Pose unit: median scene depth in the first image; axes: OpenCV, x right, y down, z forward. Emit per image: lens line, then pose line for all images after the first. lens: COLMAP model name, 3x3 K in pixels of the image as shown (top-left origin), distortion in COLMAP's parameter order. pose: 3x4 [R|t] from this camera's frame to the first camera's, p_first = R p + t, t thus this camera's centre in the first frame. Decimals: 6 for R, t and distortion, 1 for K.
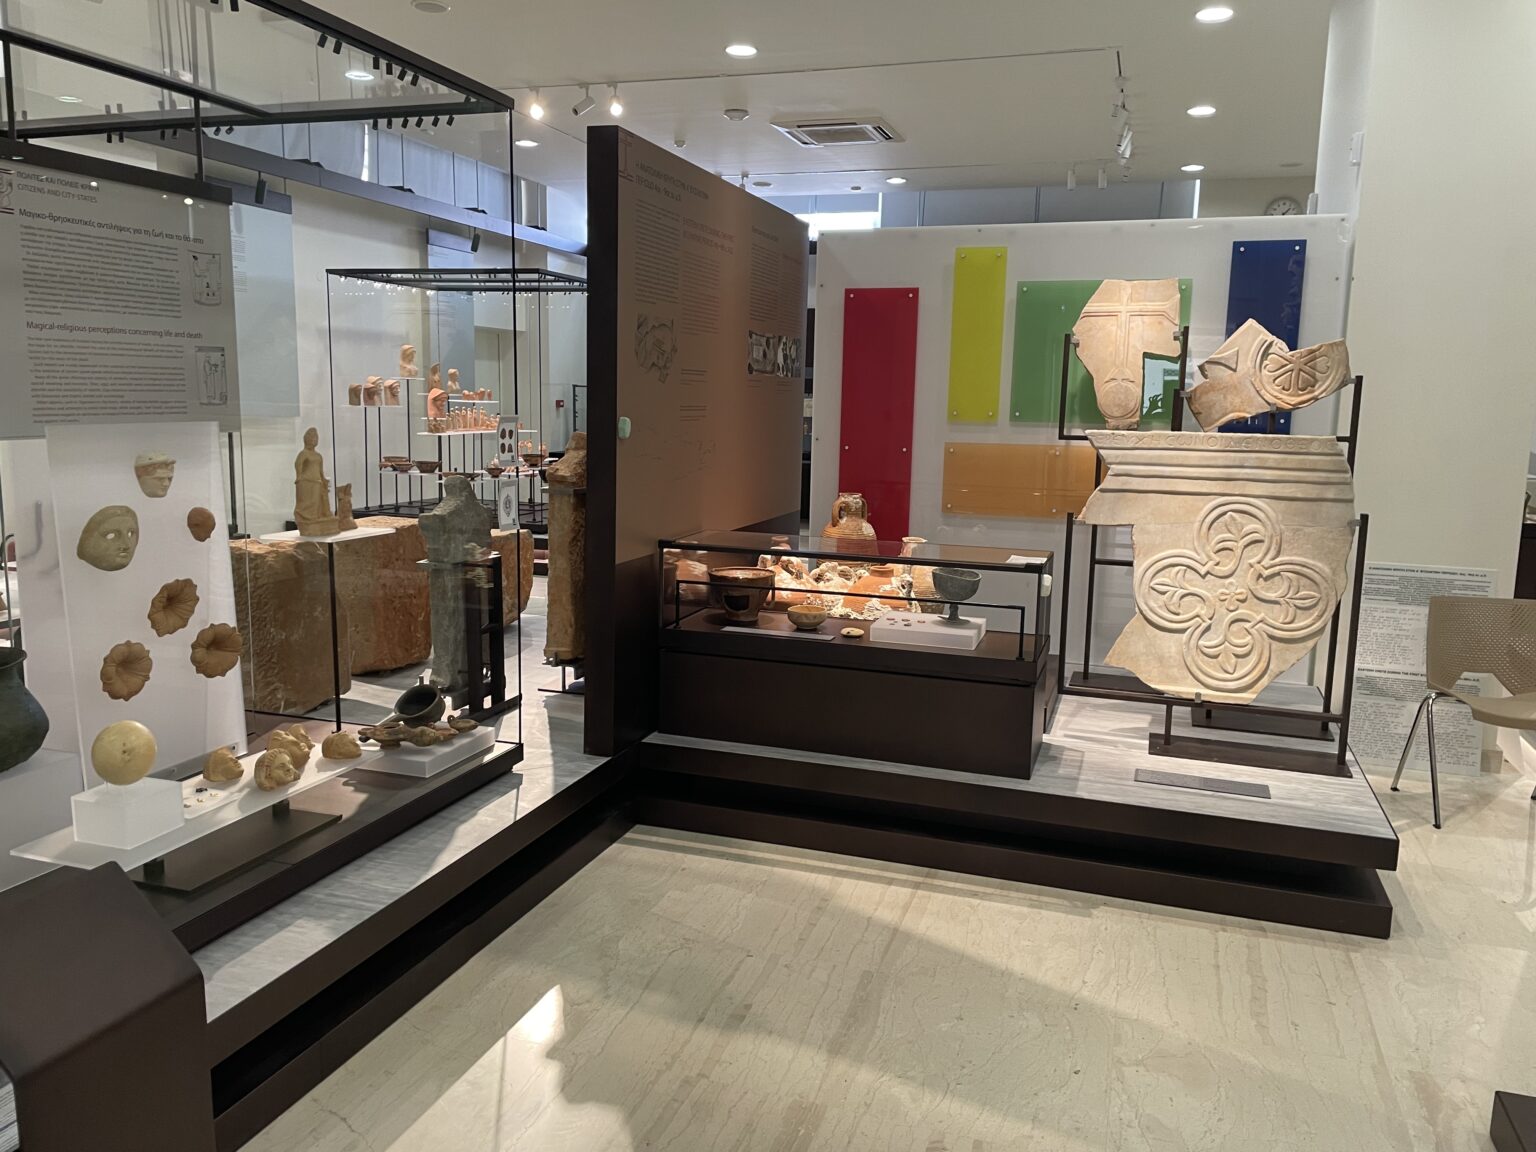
lens RADIAL K [[1167.6, 0, 768.0], [0, 1167.6, 576.0], [0, 0, 1]] dist [-0.000303, -0.001325]
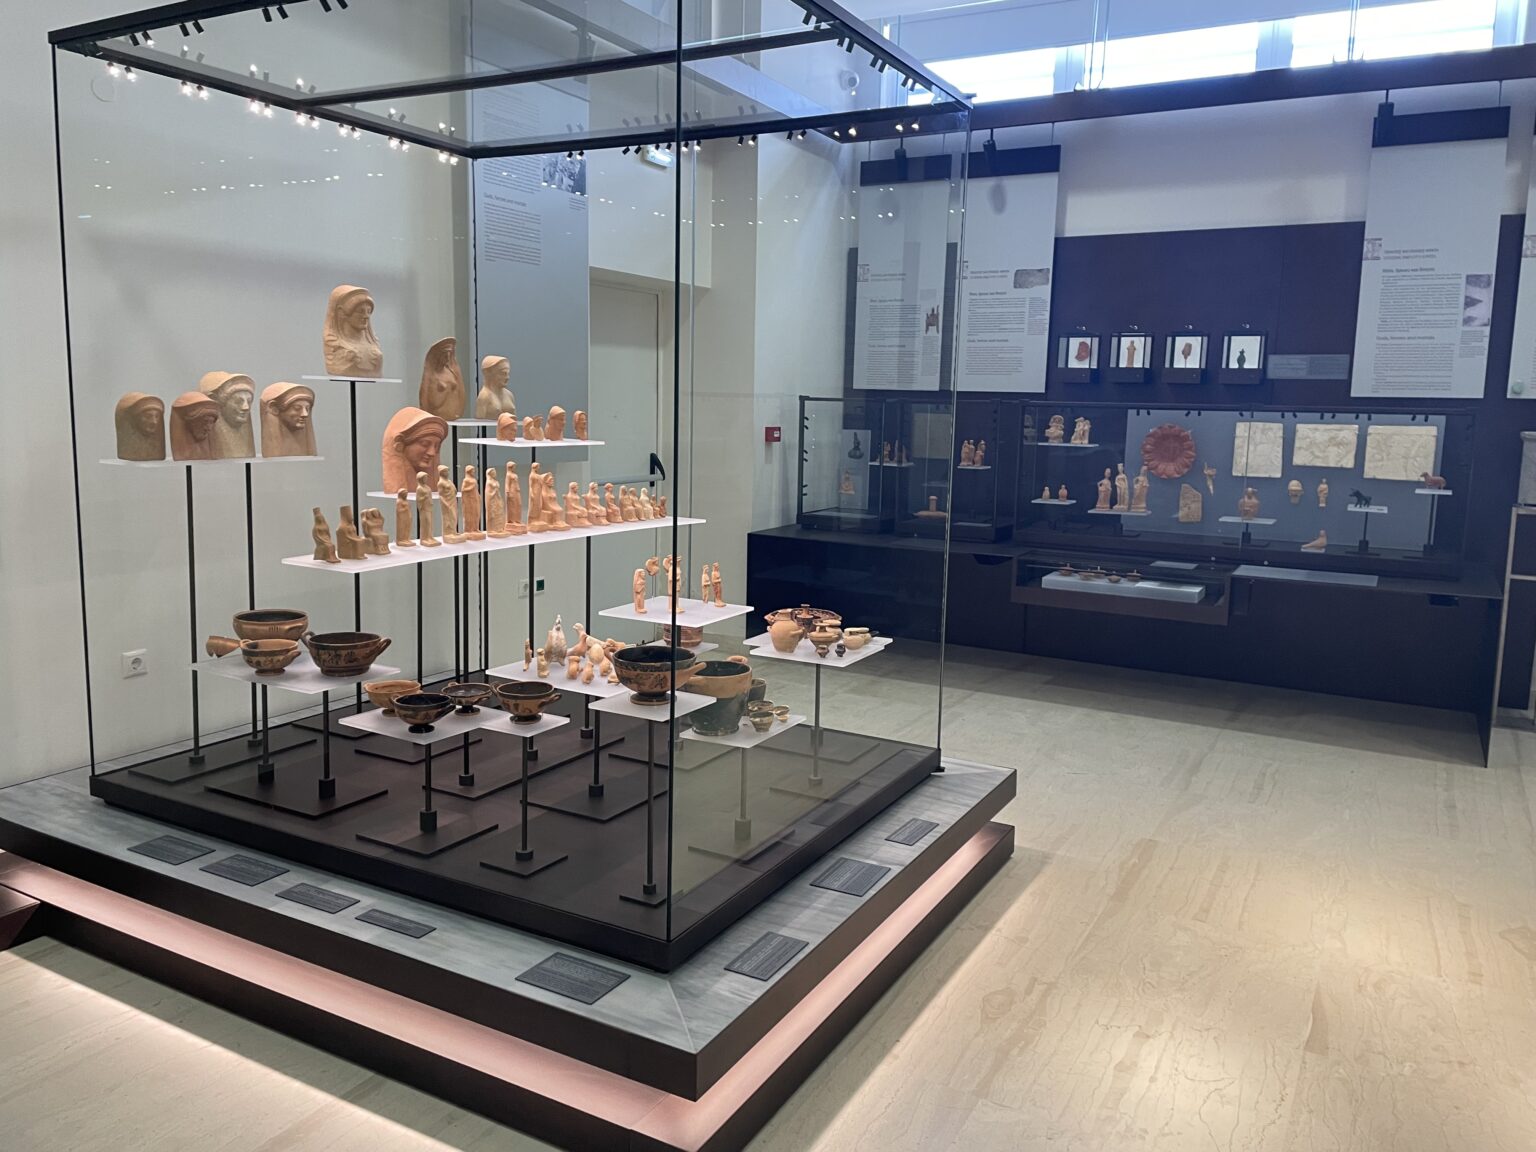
lens RADIAL K [[1167.6, 0, 768.0], [0, 1167.6, 576.0], [0, 0, 1]] dist [-0.000303, -0.001325]
pose [[0.983102, 0.025983, -0.181206, -0.117035], [-0.027663, 0.999595, -0.006748, -0.110617], [0.180957, 0.011647, 0.983422, 0.674669]]
